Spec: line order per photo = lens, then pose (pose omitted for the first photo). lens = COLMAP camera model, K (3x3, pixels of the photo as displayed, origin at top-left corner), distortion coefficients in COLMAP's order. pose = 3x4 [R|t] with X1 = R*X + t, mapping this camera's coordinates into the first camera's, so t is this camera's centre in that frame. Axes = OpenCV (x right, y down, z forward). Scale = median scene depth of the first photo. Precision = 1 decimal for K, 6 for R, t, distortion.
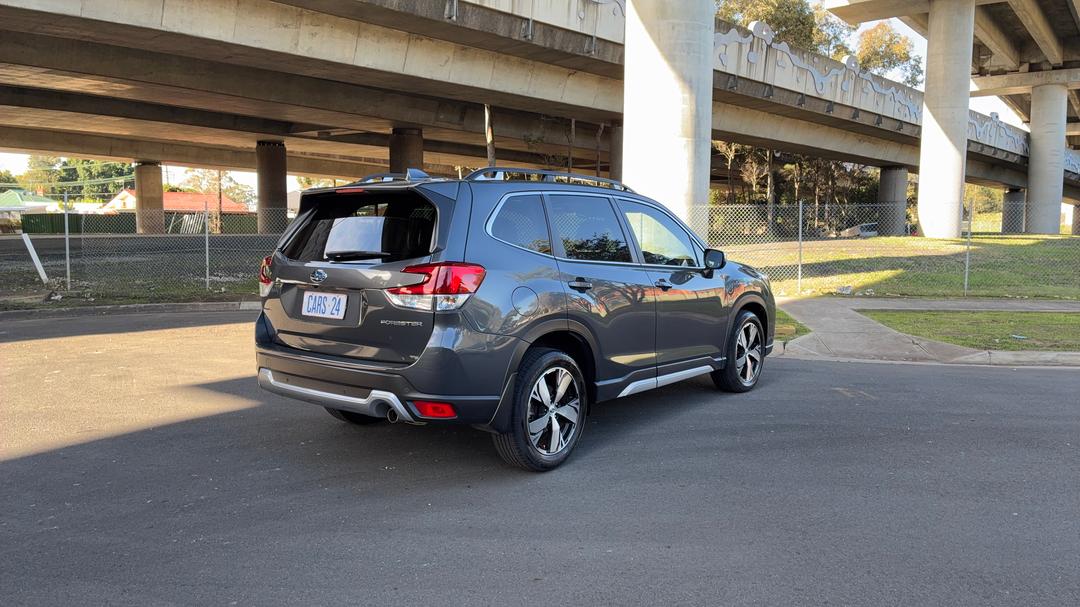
lens RADIAL K [[784.3, 0, 549.4], [0, 784.3, 303.4], [0, 0, 1]] dist [0.038878, -0.056021]
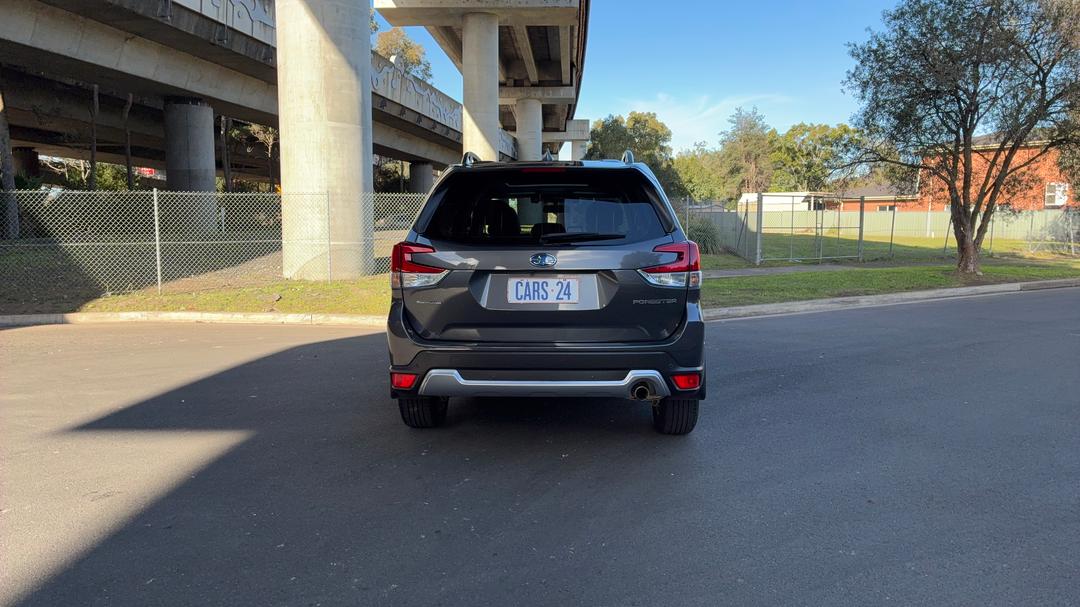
lens RADIAL K [[784.3, 0, 536.2], [0, 784.3, 300.8], [0, 0, 1]] dist [0.038878, -0.056021]
pose [[0.808487, -0.063185, 0.585113, -0.181275], [0.058400, 0.997926, 0.027068, -0.002510], [-0.585610, 0.012287, 0.810500, 0.052624]]
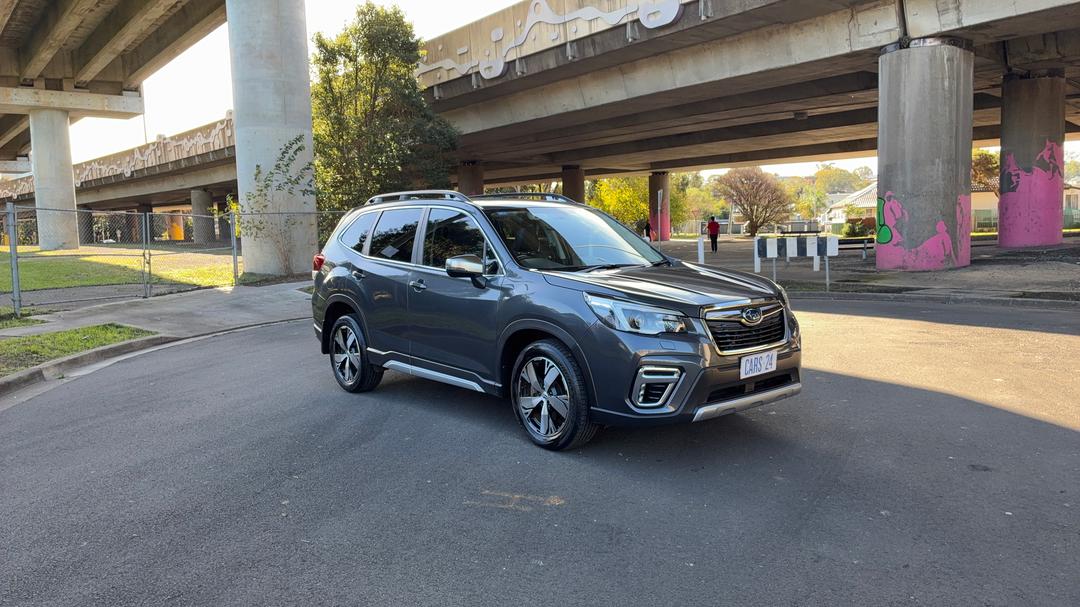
lens RADIAL K [[784.3, 0, 546.6], [0, 784.3, 304.7], [0, 0, 1]] dist [0.038878, -0.056021]
pose [[-0.210623, 0.090310, -0.973387, 0.294854], [-0.067976, 0.991960, 0.106742, -0.031384], [0.975201, 0.088649, -0.202791, 0.350350]]
